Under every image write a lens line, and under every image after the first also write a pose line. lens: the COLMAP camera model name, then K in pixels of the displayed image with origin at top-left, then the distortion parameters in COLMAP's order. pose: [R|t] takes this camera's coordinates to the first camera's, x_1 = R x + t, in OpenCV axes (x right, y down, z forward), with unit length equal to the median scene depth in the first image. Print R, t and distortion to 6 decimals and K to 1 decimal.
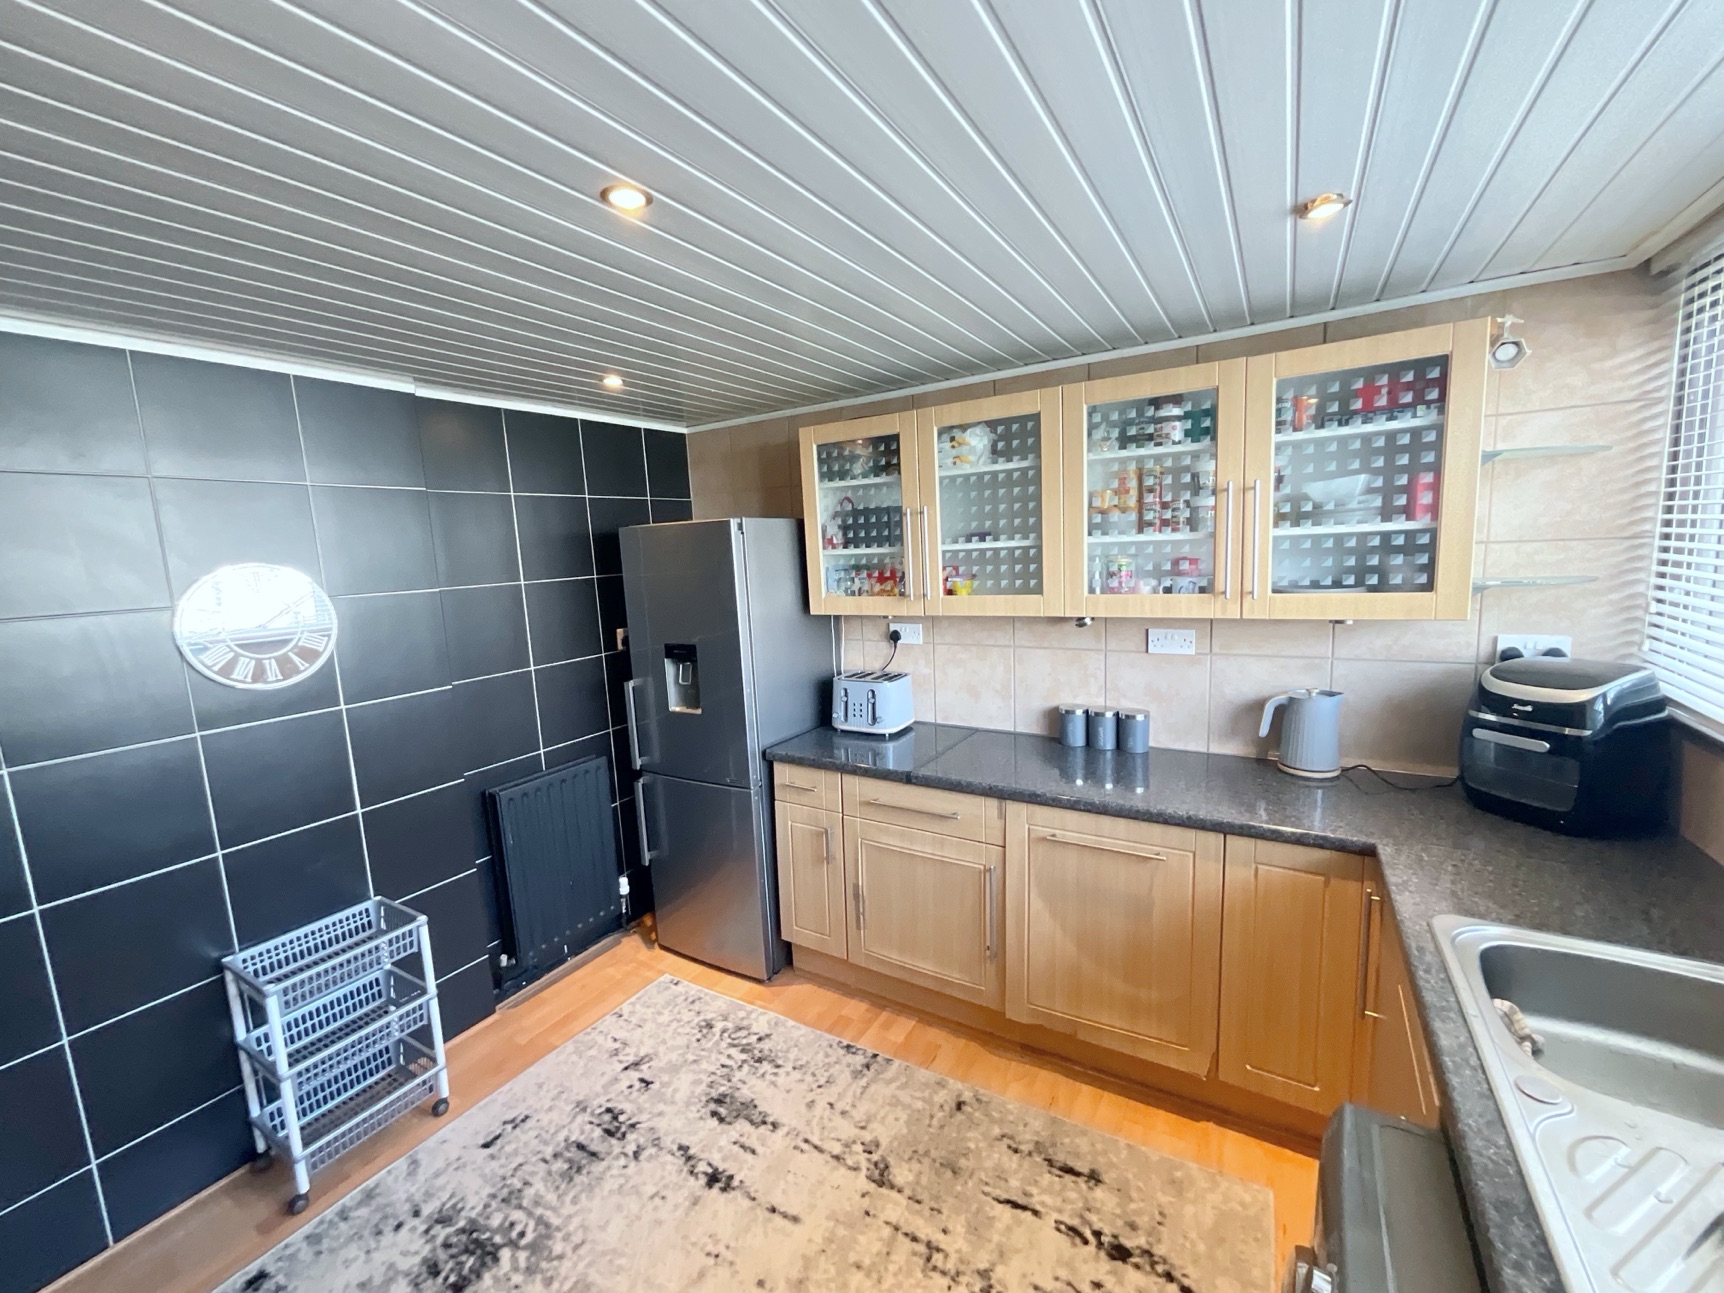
lens RADIAL K [[698.1, 0, 872.2], [0, 698.1, 643.7], [0, 0, 1]] dist [-0.001931, 0.003063]
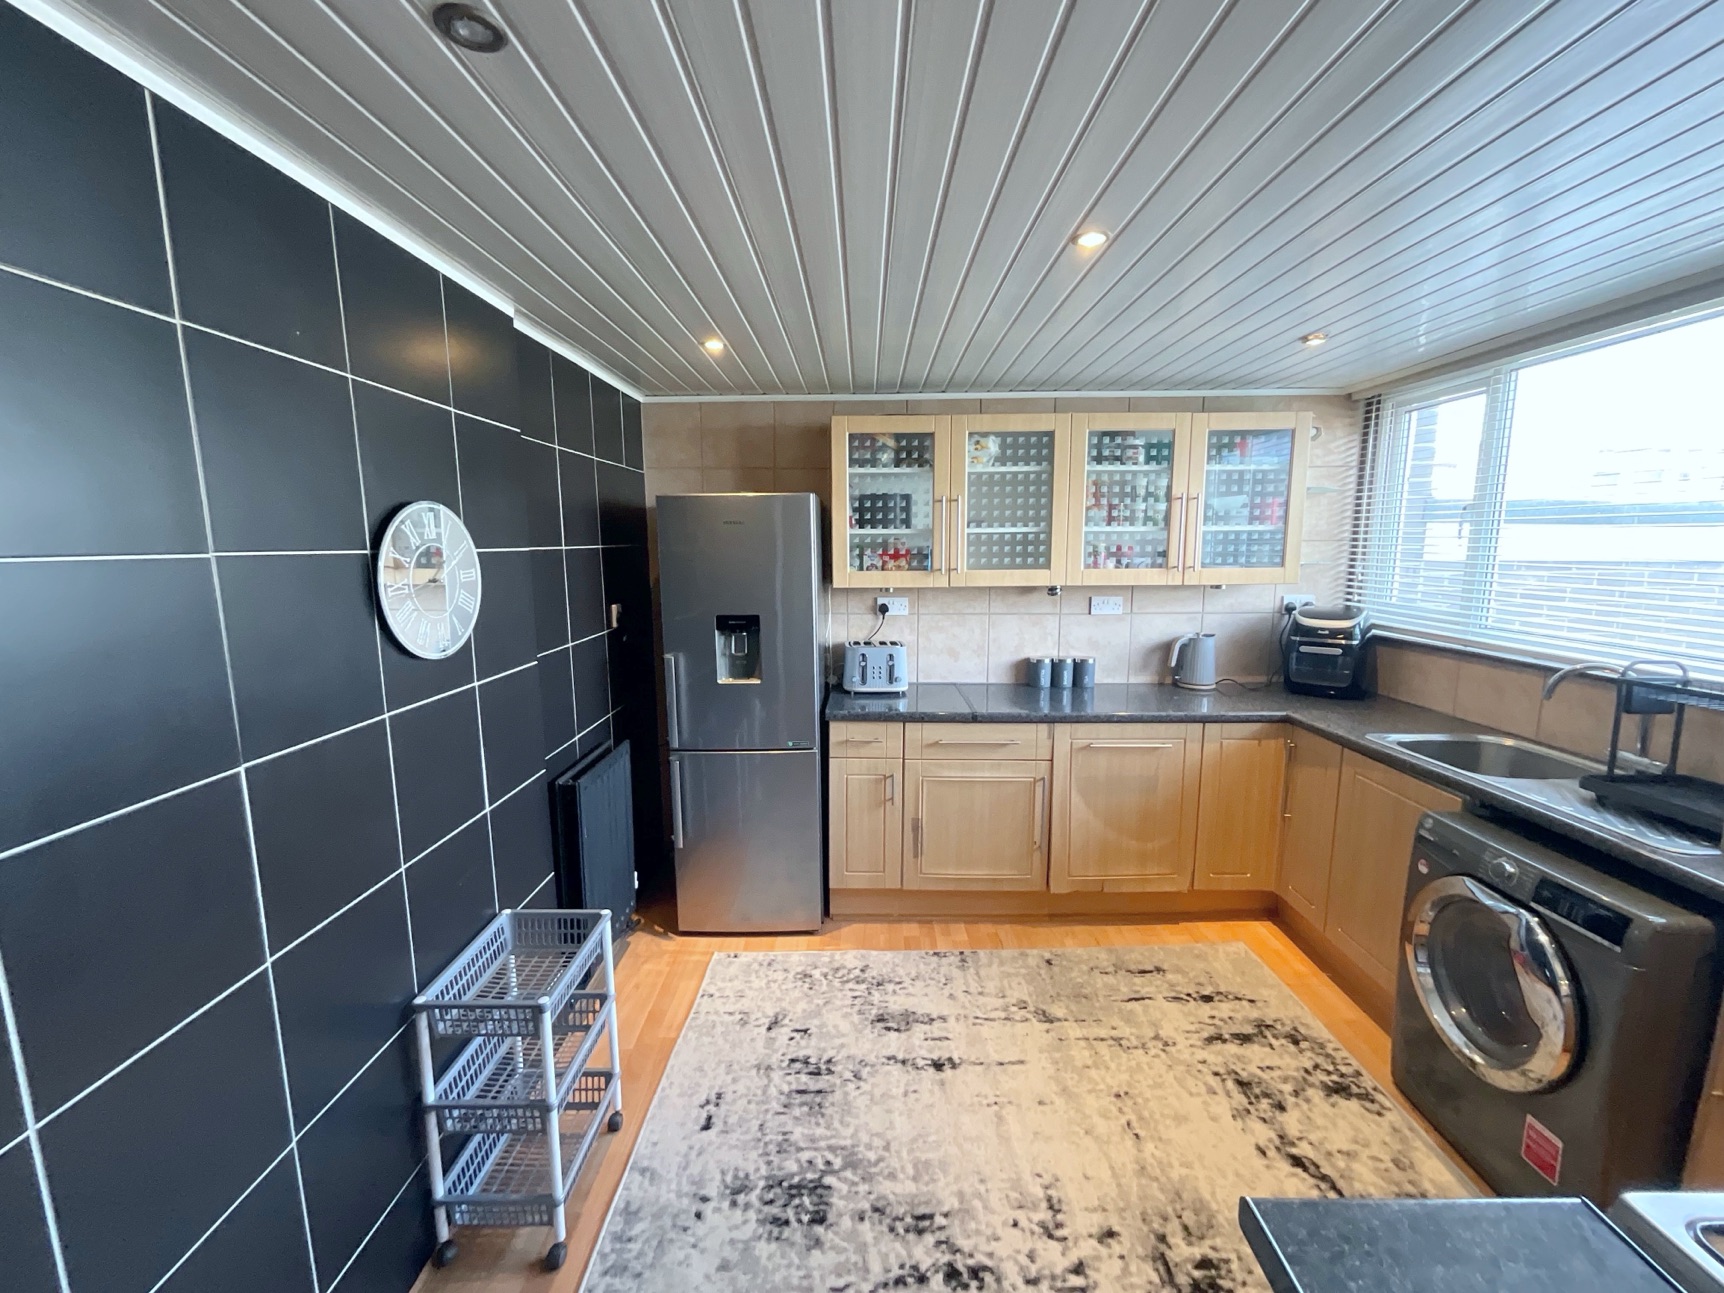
lens RADIAL K [[698.1, 0, 874.0], [0, 698.1, 638.6], [0, 0, 1]] dist [-0.001931, 0.003063]
pose [[0.858887, -0.030917, 0.511232, -0.747148], [0.038105, 0.999267, -0.003586, 0.055282], [-0.510746, 0.022561, 0.859435, 0.042632]]
